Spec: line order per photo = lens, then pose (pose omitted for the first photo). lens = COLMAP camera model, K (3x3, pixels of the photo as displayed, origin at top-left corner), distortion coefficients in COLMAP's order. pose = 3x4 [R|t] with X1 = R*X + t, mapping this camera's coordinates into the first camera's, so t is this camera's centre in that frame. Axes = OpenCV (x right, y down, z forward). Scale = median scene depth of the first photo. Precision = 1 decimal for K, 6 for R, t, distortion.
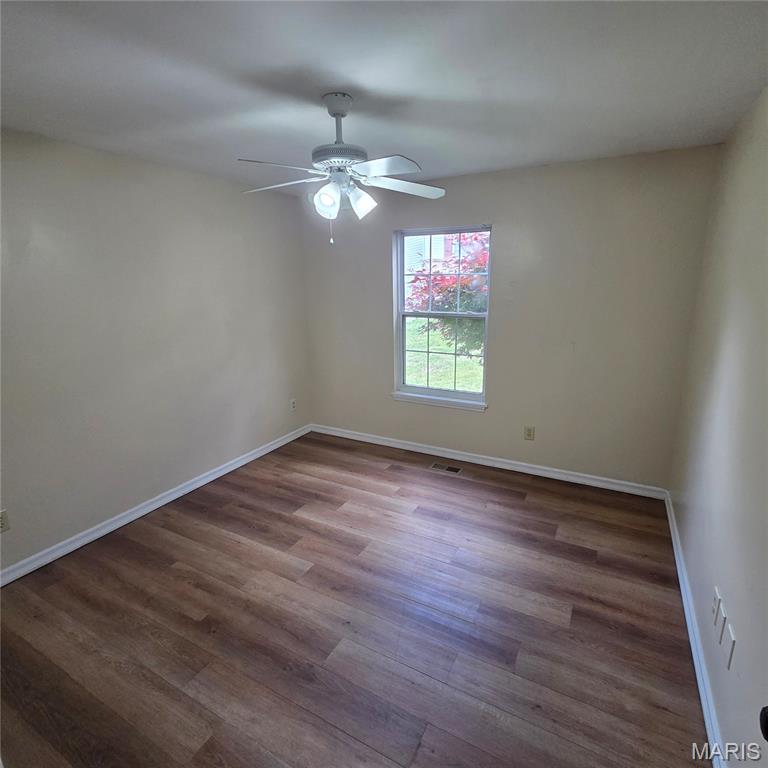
lens RADIAL K [[419.1, 0, 392.6], [0, 419.1, 377.9], [0, 0, 1]] dist [0.002855, -0.000586]
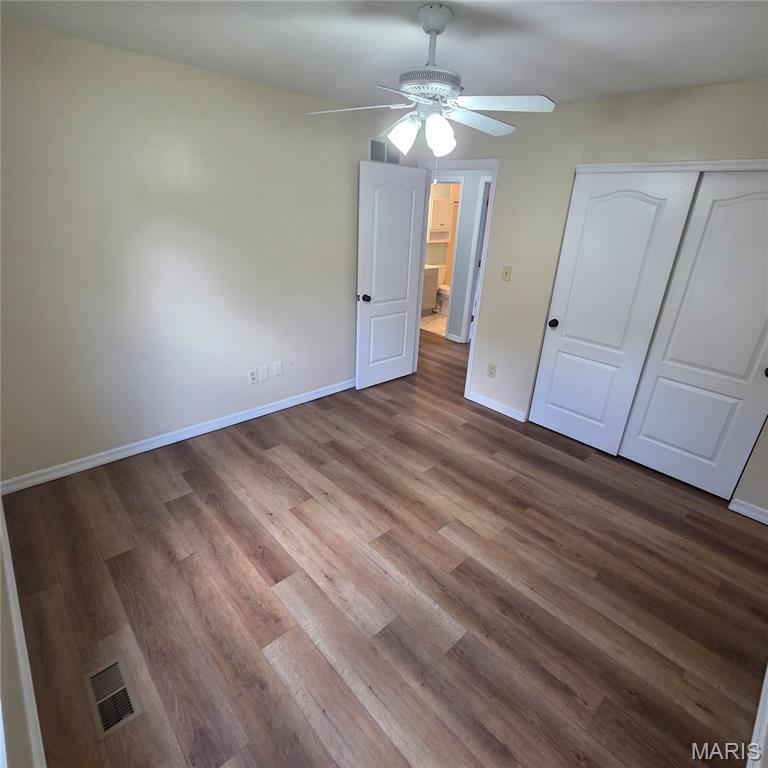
lens RADIAL K [[436.9, 0, 379.6], [0, 436.9, 385.3], [0, 0, 1]] dist [0.000946, -0.000185]
pose [[-0.940440, -0.161603, 0.299095, -0.322367], [0.040589, 0.820125, 0.570743, -0.432521], [-0.337529, 0.548889, -0.764719, 1.707071]]
